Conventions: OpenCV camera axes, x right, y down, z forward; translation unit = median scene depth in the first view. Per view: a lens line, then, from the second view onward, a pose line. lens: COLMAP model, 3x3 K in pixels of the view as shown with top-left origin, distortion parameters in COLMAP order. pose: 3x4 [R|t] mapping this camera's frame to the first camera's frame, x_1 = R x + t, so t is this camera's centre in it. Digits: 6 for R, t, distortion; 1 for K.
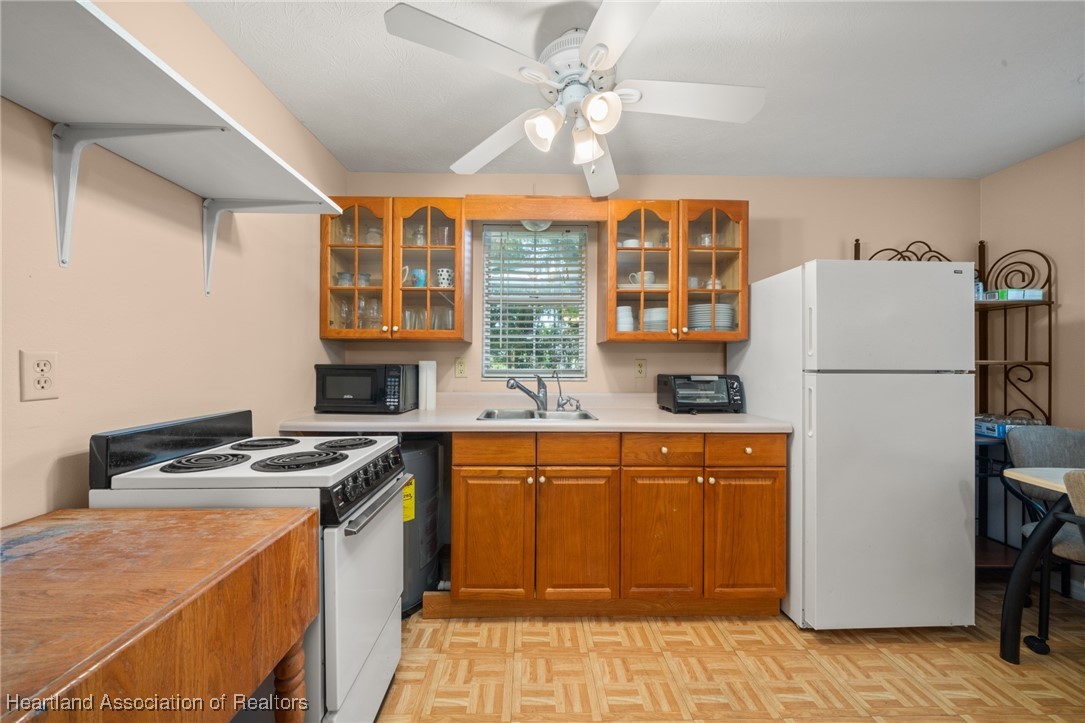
lens RADIAL K [[384.0, 0, 531.1], [0, 384.0, 363.2], [0, 0, 1]] dist [-0.001285, -0.000103]
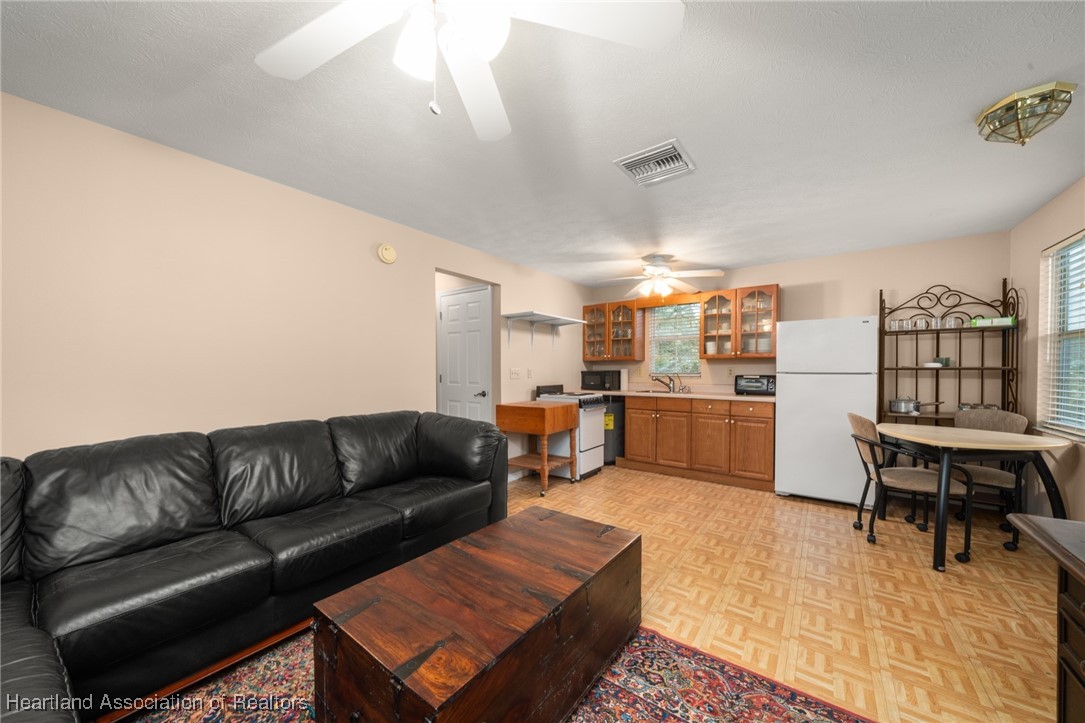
lens RADIAL K [[377.5, 0, 539.7], [0, 377.5, 374.4], [0, 0, 1]] dist [-0.000075, -0.000009]
pose [[0.792941, 0.002319, -0.609295, 0.872714], [0.003021, 0.999966, 0.007737, 0.006659], [0.609292, -0.007976, 0.792906, -1.359947]]
